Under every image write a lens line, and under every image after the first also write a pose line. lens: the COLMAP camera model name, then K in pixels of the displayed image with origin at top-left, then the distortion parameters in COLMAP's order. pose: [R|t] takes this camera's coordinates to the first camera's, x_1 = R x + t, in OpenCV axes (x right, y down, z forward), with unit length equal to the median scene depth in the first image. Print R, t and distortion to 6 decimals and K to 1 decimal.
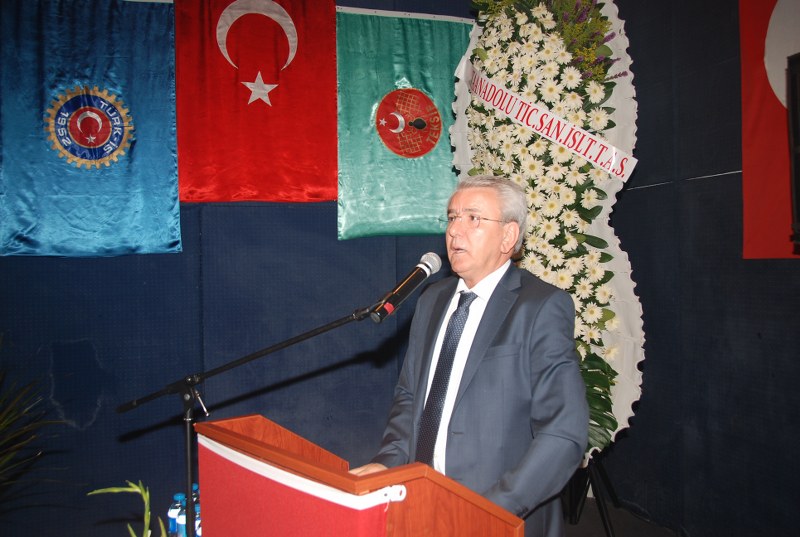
lens RADIAL K [[739.7, 0, 397.0], [0, 739.7, 271.6], [0, 0, 1]] dist [-0.108281, 0.186482]
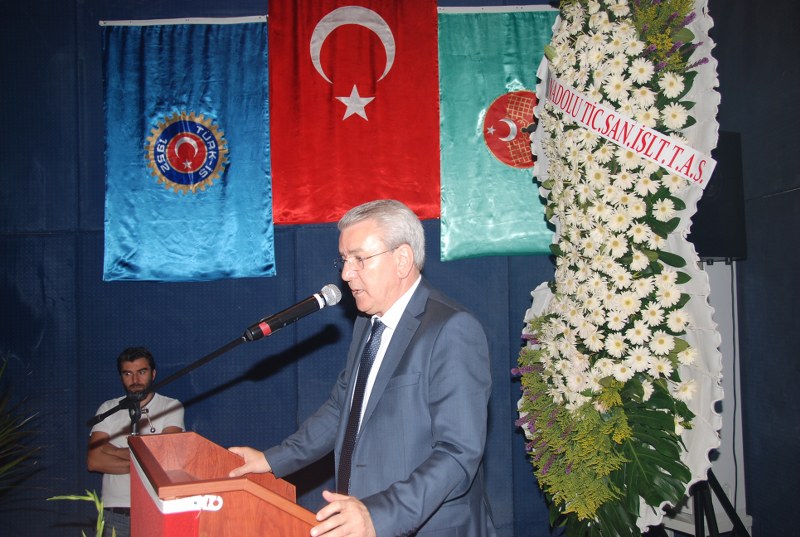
lens RADIAL K [[850.7, 0, 395.9], [0, 850.7, 271.5], [0, 0, 1]] dist [-0.056035, 0.247513]
pose [[0.955716, -0.010454, -0.294104, 0.249320], [0.001694, 0.999548, -0.030024, 0.002257], [0.294285, 0.028196, 0.955302, -0.038087]]
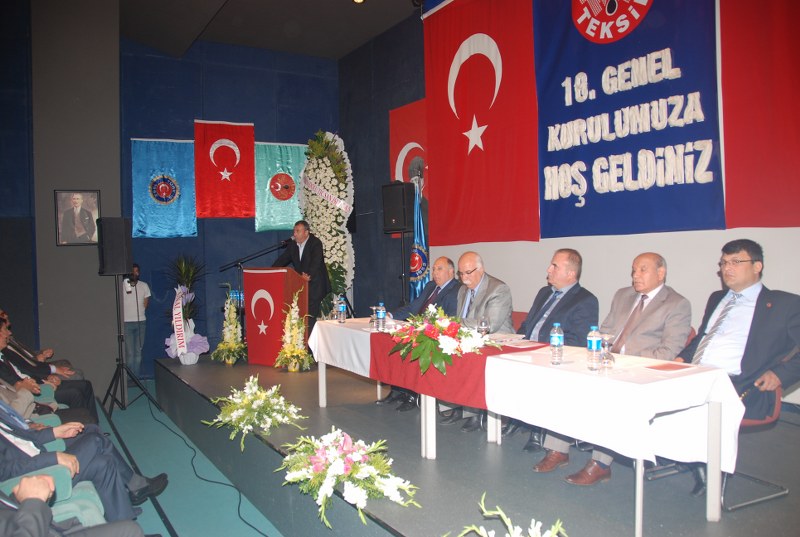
lens RADIAL K [[626.7, 0, 400.0], [0, 626.7, 272.2], [0, 0, 1]] dist [-0.159782, 0.134871]
pose [[0.976625, -0.007501, 0.214821, -0.074843], [0.004737, 0.999899, 0.013380, 0.099637], [-0.214900, -0.012050, 0.976562, -1.751662]]
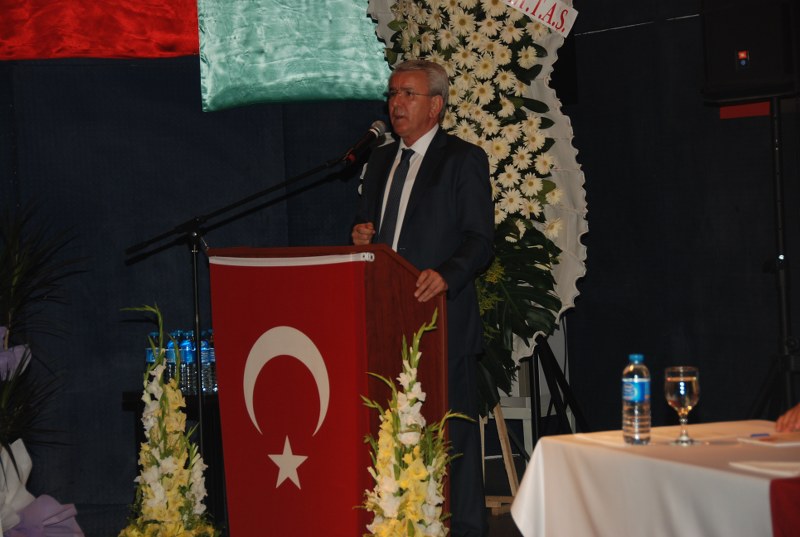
lens RADIAL K [[2449.6, 0, 397.0], [0, 2449.6, 270.5], [0, 0, 1]] dist [0.880447, 0.339283]
pose [[0.992649, -0.034287, 0.116072, -0.245325], [0.031429, 0.999158, 0.026365, 0.073353], [-0.116878, -0.022523, 0.992891, -1.917790]]
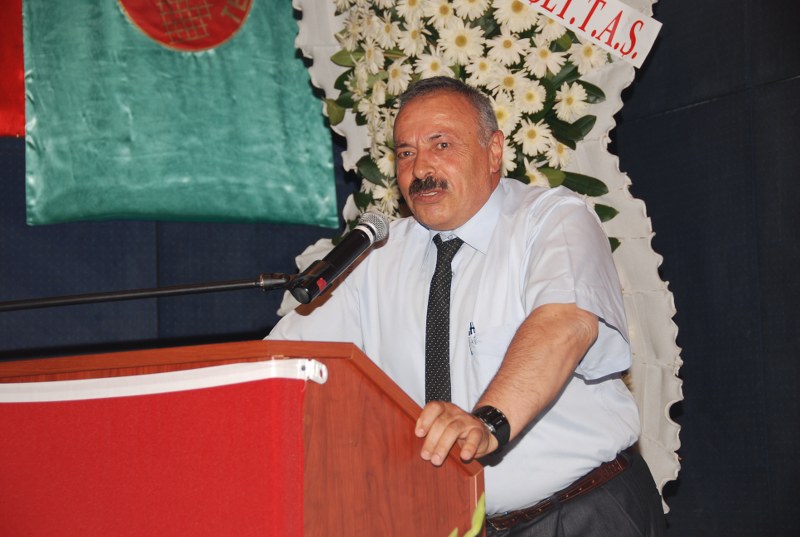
lens RADIAL K [[2114.7, 0, 400.0], [0, 2114.7, 268.5], [0, 0, 1]] dist [0.649235, 0.248190]
pose [[0.985326, 0.004048, 0.170632, -0.111929], [0.013608, 0.994674, -0.102173, 0.167716], [-0.170137, 0.102996, 0.980023, -0.436760]]
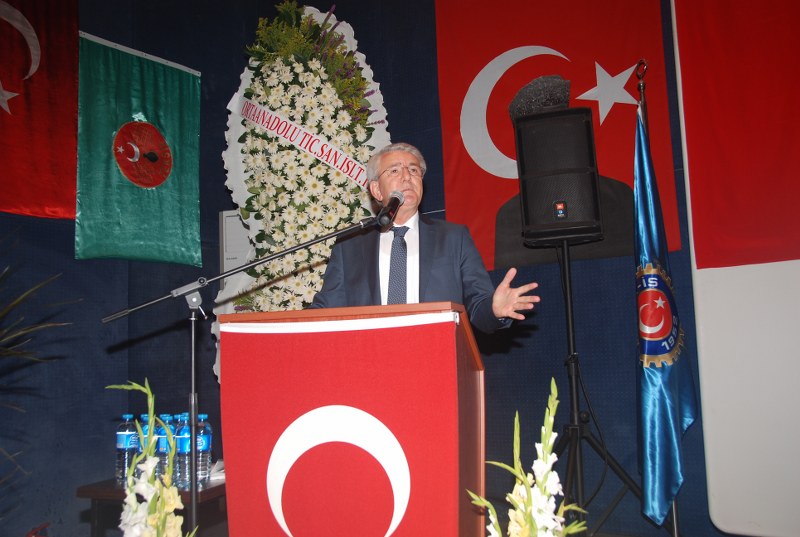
lens RADIAL K [[739.7, 0, 397.0], [0, 739.7, 271.6], [0, 0, 1]] dist [-0.108281, 0.186482]
pose [[0.831123, 0.051282, 0.553720, -0.365449], [0.026665, 0.990918, -0.131797, 0.160165], [-0.555450, 0.124304, 0.822207, -0.052594]]
